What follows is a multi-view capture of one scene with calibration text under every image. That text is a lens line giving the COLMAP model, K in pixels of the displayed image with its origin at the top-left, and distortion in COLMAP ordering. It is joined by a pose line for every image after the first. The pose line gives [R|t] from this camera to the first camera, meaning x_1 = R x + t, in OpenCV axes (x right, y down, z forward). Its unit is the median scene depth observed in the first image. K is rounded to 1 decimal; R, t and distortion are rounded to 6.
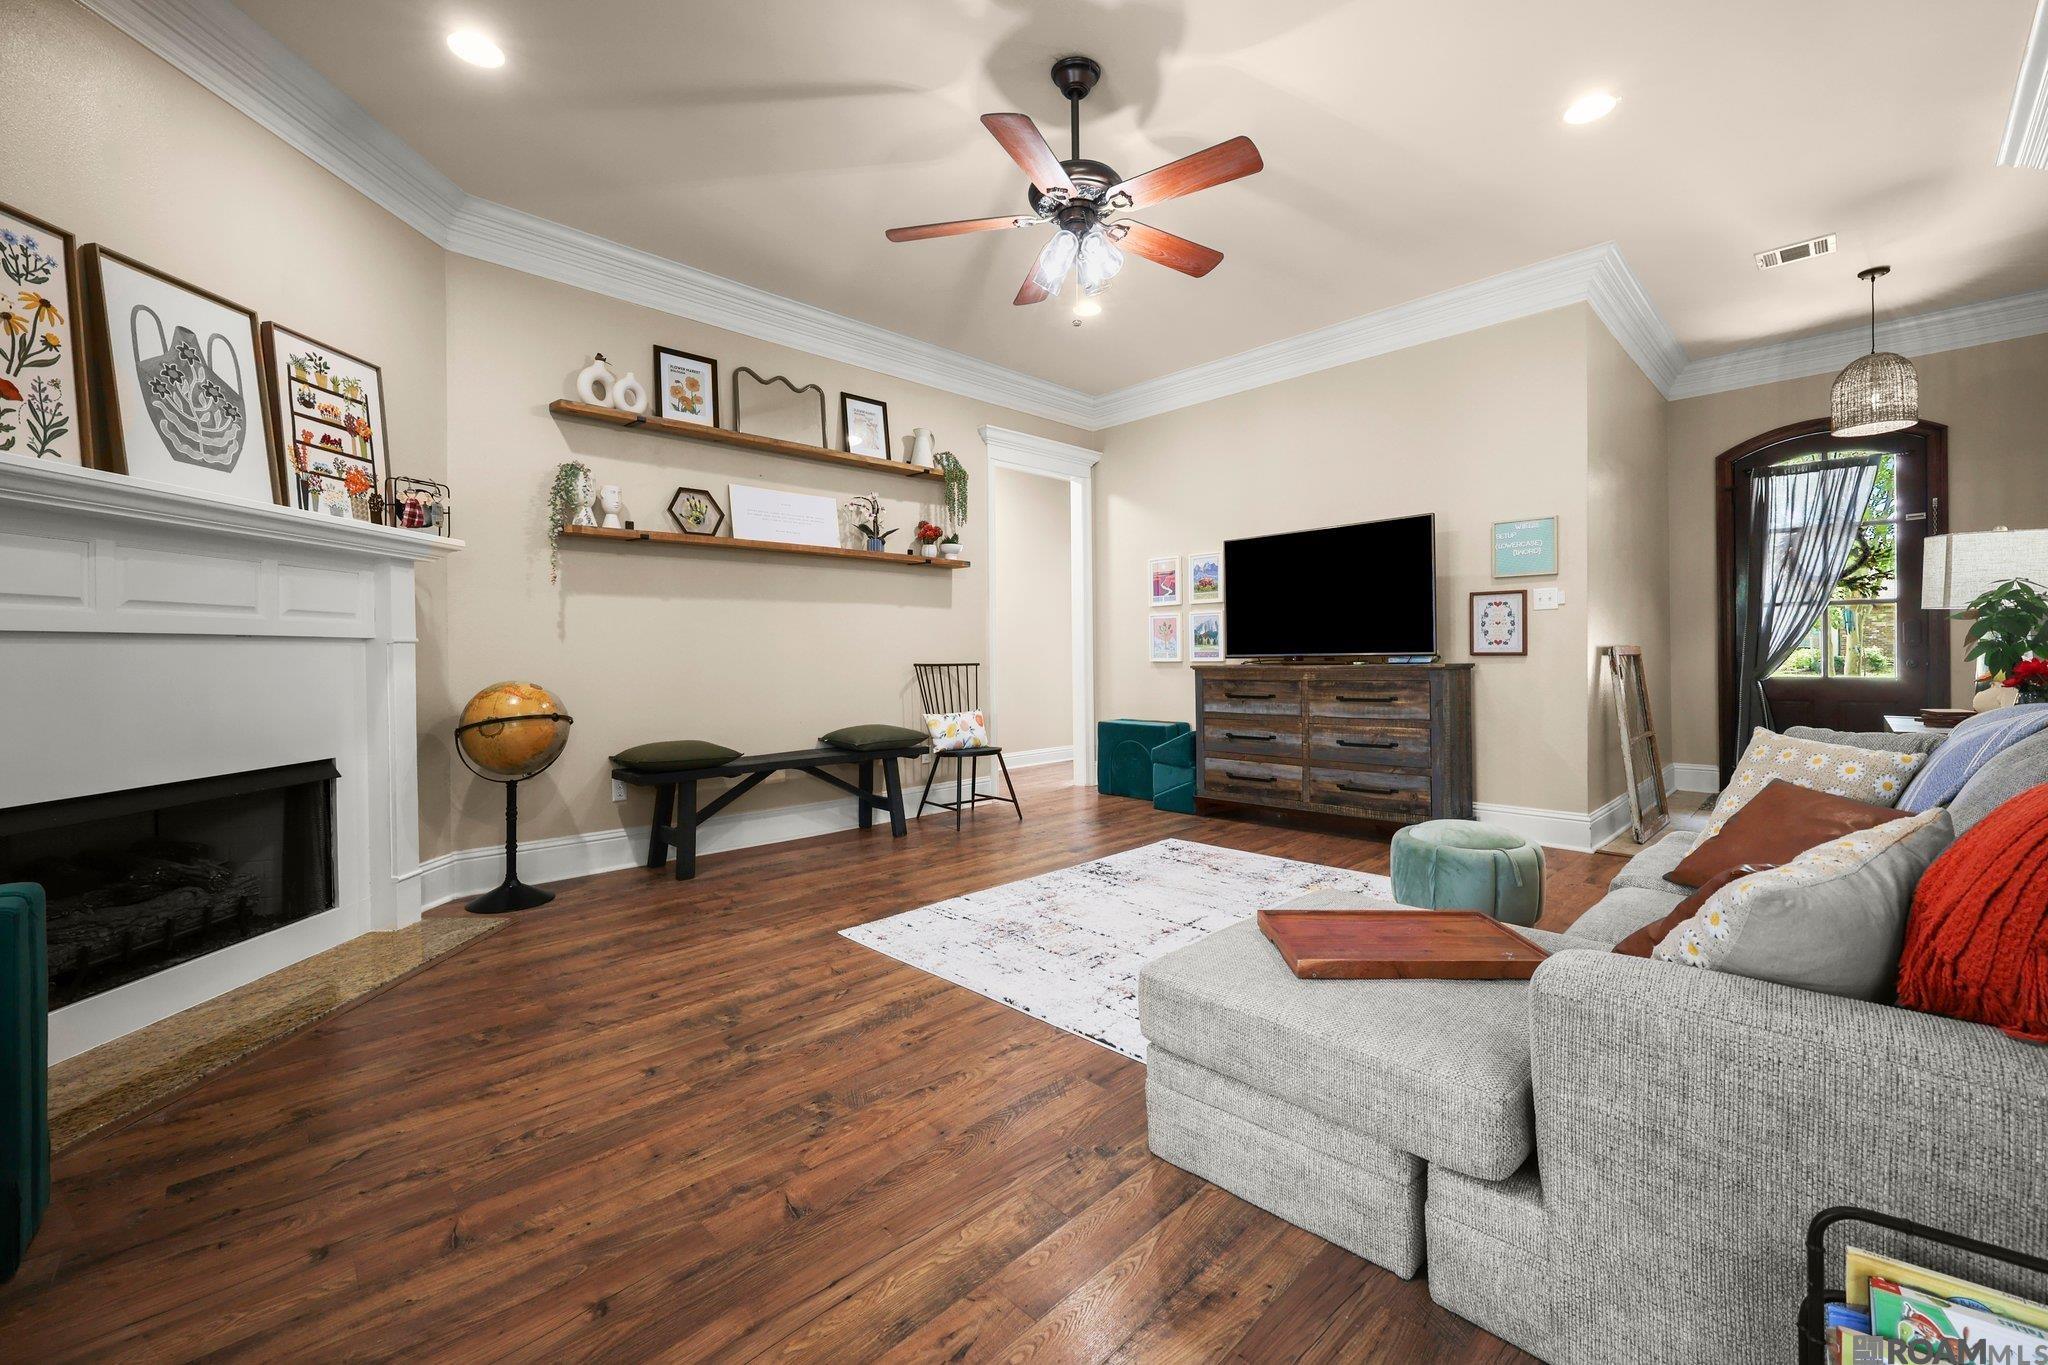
lens RADIAL K [[834.0, 0, 1027.0], [0, 834.0, 650.0], [0, 0, 1]] dist [-0.021359, 0.000006]
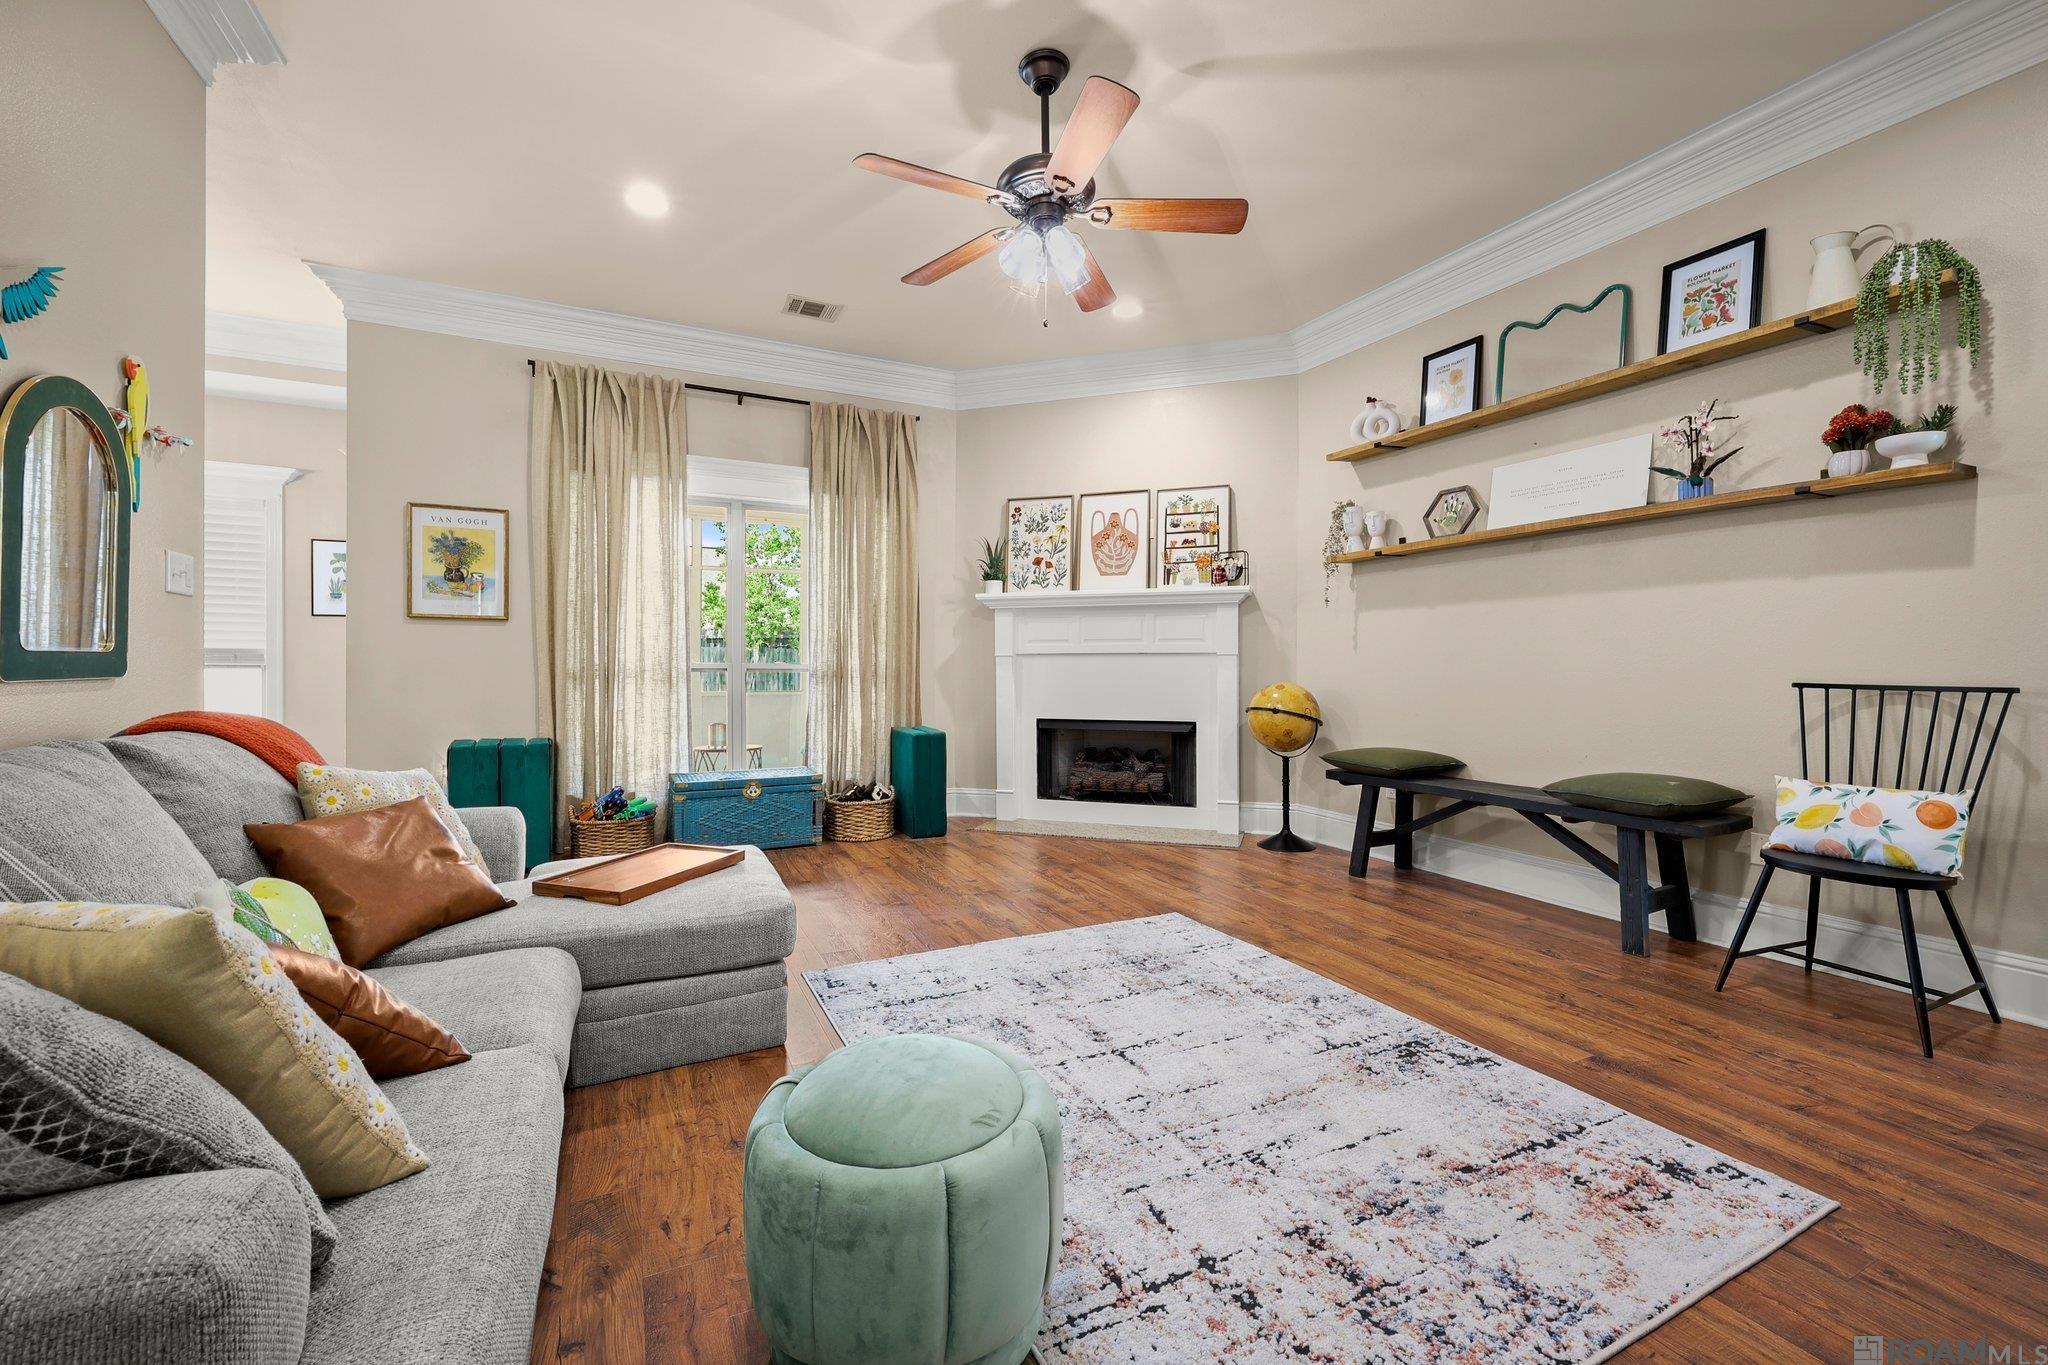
lens RADIAL K [[820.5, 0, 1031.9], [0, 820.5, 655.0], [0, 0, 1]] dist [-0.001340, -0.000221]
pose [[-0.310147, -0.001446, -0.950687, 0.871958], [0.008703, 0.999953, -0.004360, -0.005566], [0.950649, -0.009626, -0.310120, 1.140969]]
